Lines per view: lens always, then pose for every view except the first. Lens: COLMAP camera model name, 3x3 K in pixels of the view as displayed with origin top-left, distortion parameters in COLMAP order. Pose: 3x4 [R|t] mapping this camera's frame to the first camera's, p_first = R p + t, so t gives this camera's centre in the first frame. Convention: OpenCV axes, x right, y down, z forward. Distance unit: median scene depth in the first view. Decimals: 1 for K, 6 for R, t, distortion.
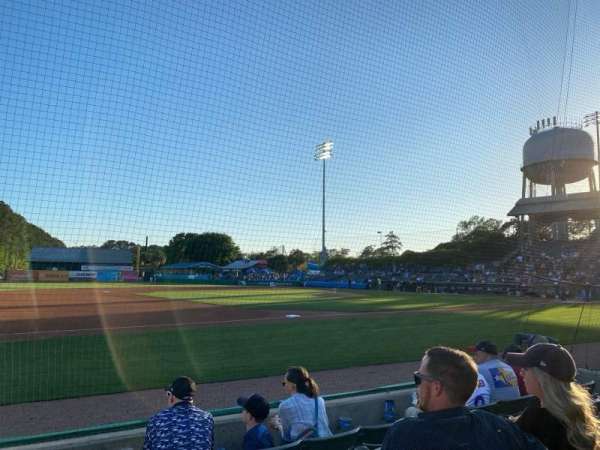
lens RADIAL K [[456.5, 0, 298.4], [0, 456.5, 219.6], [0, 0, 1]] dist [0.083927, -0.132468]
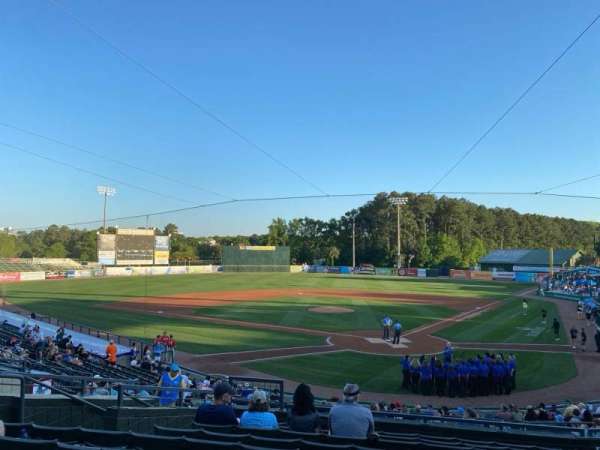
lens RADIAL K [[456.5, 0, 300.4], [0, 456.5, 219.6], [0, 0, 1]] dist [0.083927, -0.132468]
pose [[0.302586, -0.080917, -0.949681, 0.446169], [0.107416, 0.992937, -0.050378, -0.013478], [0.947050, -0.086767, 0.309141, 0.167663]]
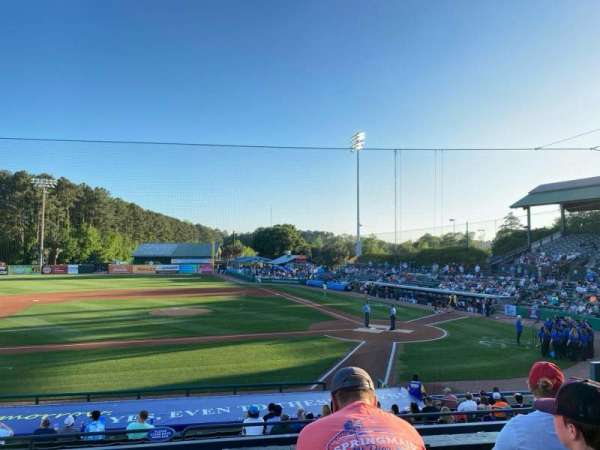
lens RADIAL K [[456.5, 0, 297.2], [0, 456.5, 222.6], [0, 0, 1]] dist [0.083927, -0.132468]
pose [[0.935796, -0.035617, -0.350739, 0.228933], [0.052835, 0.997816, 0.039641, -0.021199], [0.348561, -0.055627, 0.935634, 0.038074]]
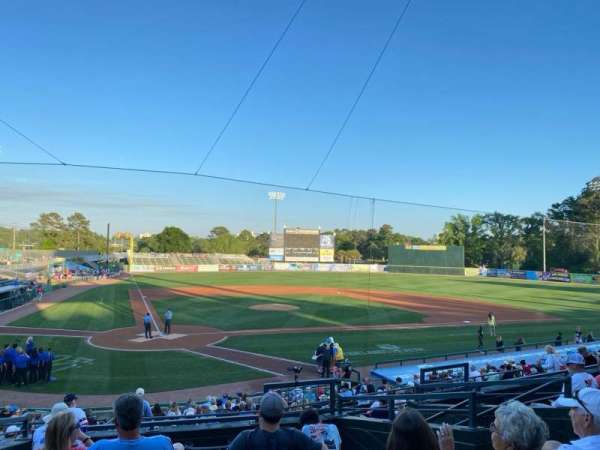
lens RADIAL K [[456.5, 0, 297.9], [0, 456.5, 220.4], [0, 0, 1]] dist [0.083927, -0.132468]
pose [[-0.285091, -0.084172, -0.954798, 0.420289], [0.087347, 0.989710, -0.113330, 0.025923], [0.954512, -0.115708, -0.274805, 0.469941]]
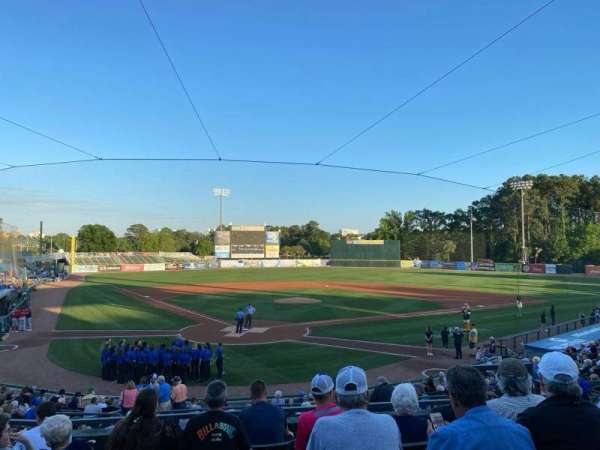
lens RADIAL K [[456.5, 0, 298.8], [0, 456.5, 220.2], [0, 0, 1]] dist [0.083927, -0.132468]
pose [[-0.086140, -0.076485, -0.993343, 0.455773], [0.112503, 0.989925, -0.085978, 0.016894], [0.989911, -0.119160, -0.076667, 0.369747]]
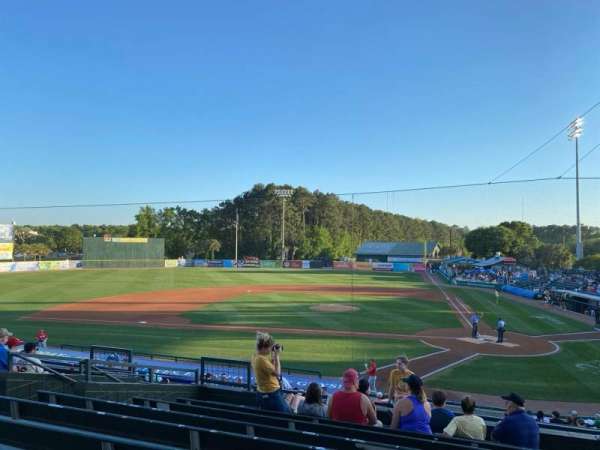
lens RADIAL K [[456.5, 0, 302.4], [0, 456.5, 223.2], [0, 0, 1]] dist [0.083927, -0.132468]
pose [[0.638815, -0.048125, -0.767854, 0.322569], [0.090880, 0.995774, 0.013197, -0.028525], [0.763974, -0.078213, 0.640489, 0.050418]]
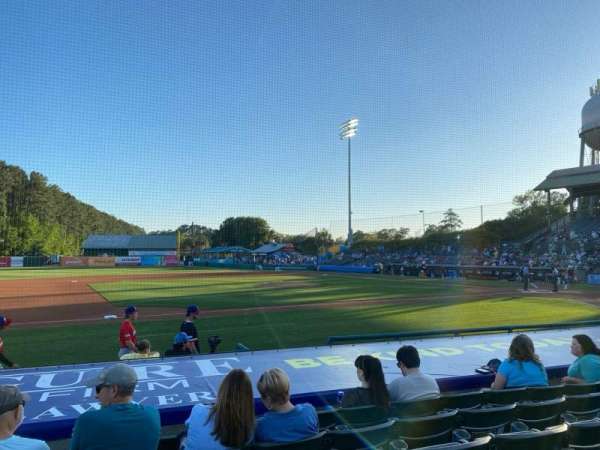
lens RADIAL K [[456.5, 0, 297.9], [0, 456.5, 224.1], [0, 0, 1]] dist [0.083927, -0.132468]
pose [[0.985802, -0.026444, -0.165816, 0.089063], [0.035167, 0.998135, 0.049894, -0.002187], [0.164188, -0.055016, 0.984894, 0.025276]]
